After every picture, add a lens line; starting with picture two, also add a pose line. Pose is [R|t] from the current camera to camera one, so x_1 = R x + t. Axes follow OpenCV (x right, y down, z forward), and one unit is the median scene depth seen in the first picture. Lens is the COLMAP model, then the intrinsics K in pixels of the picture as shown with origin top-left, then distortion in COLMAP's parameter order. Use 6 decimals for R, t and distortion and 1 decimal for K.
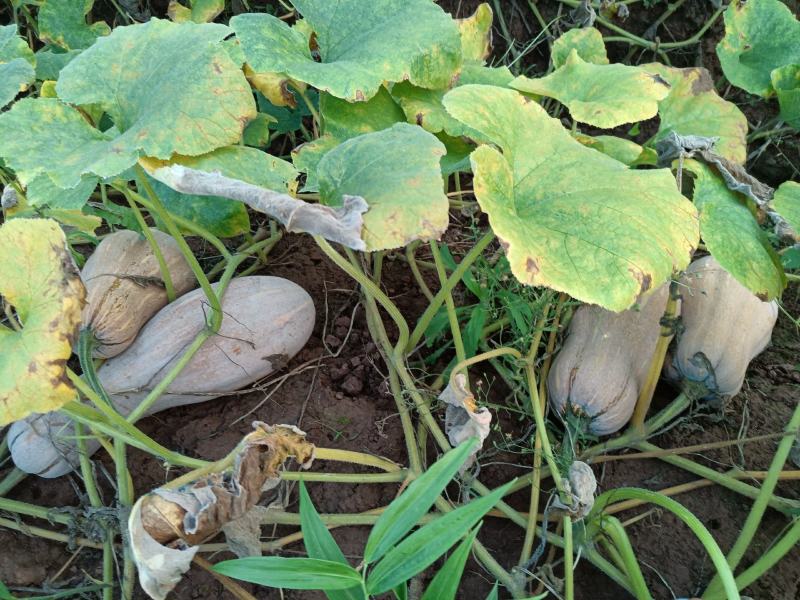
lens RADIAL K [[586.0, 0, 395.9], [0, 586.0, 309.4], [0, 0, 1]] dist [0.093534, -0.118808]
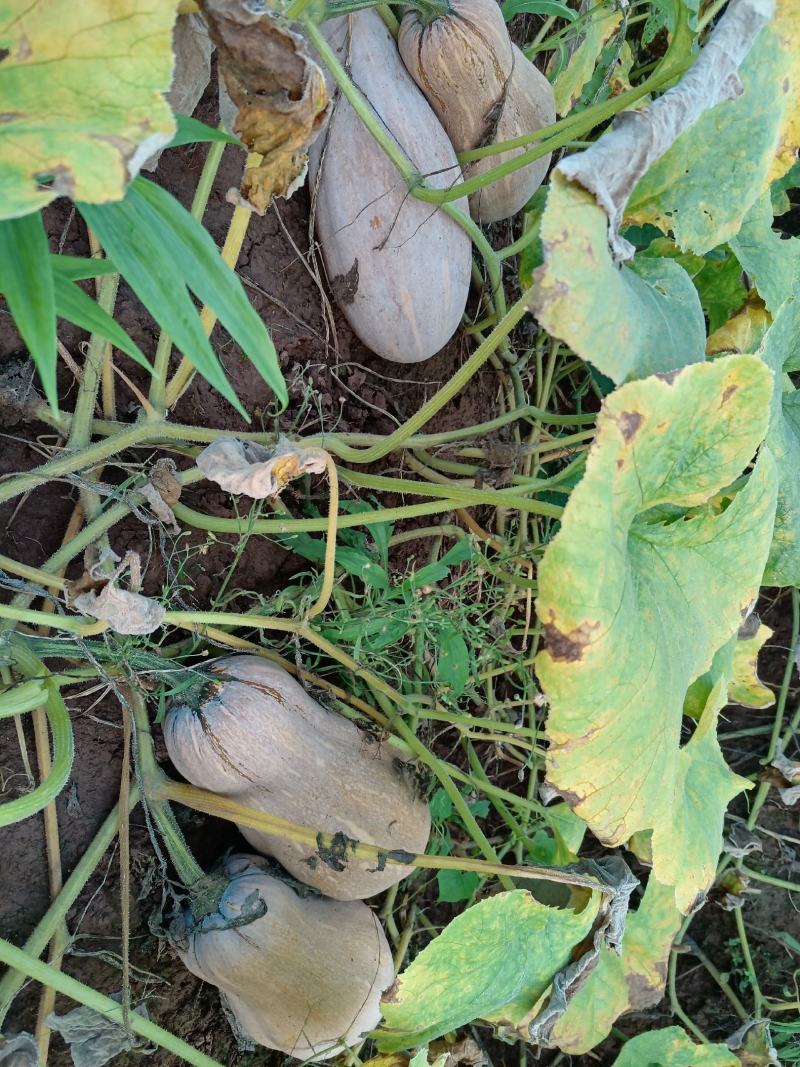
lens RADIAL K [[787.1, 0, 383.6], [0, 787.1, 528.8], [0, 0, 1]] dist [0.089663, -0.125214]
pose [[-0.158748, 0.983139, -0.090756, 0.176831], [-0.983113, -0.165878, -0.077286, 0.082483], [-0.091038, 0.076954, 0.992870, 0.132111]]
